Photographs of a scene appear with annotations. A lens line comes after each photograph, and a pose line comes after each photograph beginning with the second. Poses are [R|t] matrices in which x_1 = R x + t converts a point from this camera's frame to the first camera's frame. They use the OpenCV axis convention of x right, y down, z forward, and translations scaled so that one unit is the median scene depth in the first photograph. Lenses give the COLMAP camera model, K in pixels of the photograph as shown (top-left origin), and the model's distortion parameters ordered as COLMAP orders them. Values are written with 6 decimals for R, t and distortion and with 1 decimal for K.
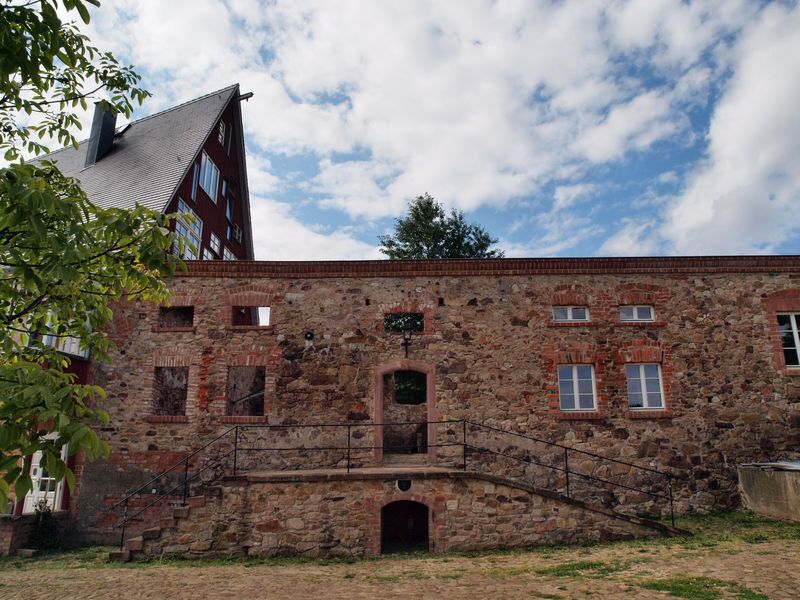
lens RADIAL K [[565.4, 0, 400.0], [0, 565.4, 300.0], [0, 0, 1]] dist [-0.132954, 0.116309]
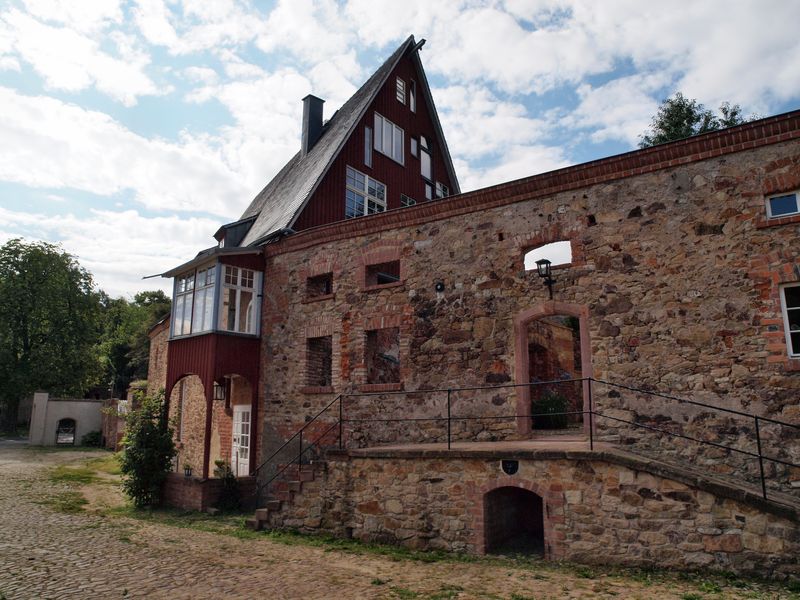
lens RADIAL K [[582.6, 0, 400.8], [0, 582.6, 288.0], [0, 0, 1]] dist [-0.126669, 0.123575]
pose [[0.824090, -0.122072, -0.553149, 0.289993], [0.149853, 0.988695, 0.005064, 0.053124], [0.546278, -0.087064, 0.833067, 0.238179]]
